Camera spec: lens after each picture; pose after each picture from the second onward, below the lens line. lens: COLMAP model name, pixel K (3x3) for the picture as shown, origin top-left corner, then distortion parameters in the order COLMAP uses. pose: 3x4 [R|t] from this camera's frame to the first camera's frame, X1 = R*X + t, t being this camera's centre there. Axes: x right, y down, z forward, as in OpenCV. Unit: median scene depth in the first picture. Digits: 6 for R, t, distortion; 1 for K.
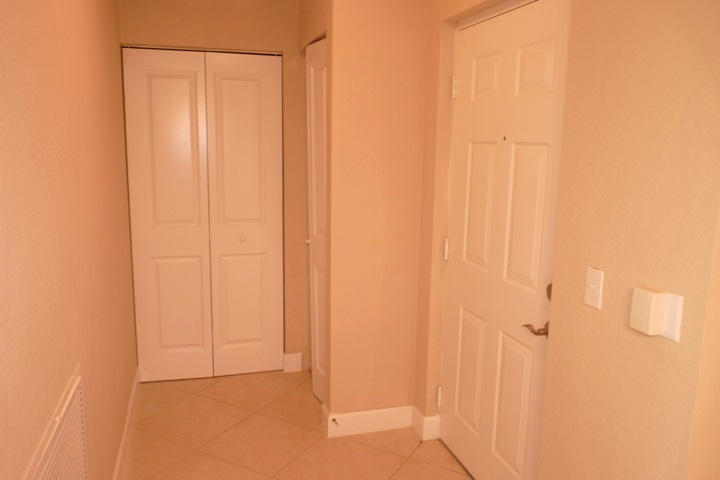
lens RADIAL K [[583.2, 0, 359.8], [0, 583.2, 240.5], [0, 0, 1]] dist [-0.008508, 0.004056]
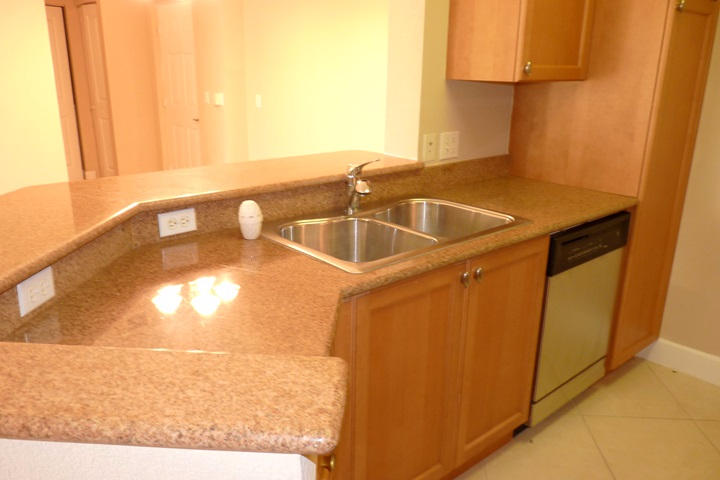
lens RADIAL K [[583.2, 0, 360.2], [0, 583.2, 240.5], [0, 0, 1]] dist [-0.008508, 0.004056]
pose [[0.902537, -0.128829, 0.410888, -0.162047], [0.068853, 0.985096, 0.157624, 0.224684], [-0.425071, -0.113971, 0.897956, -1.348075]]
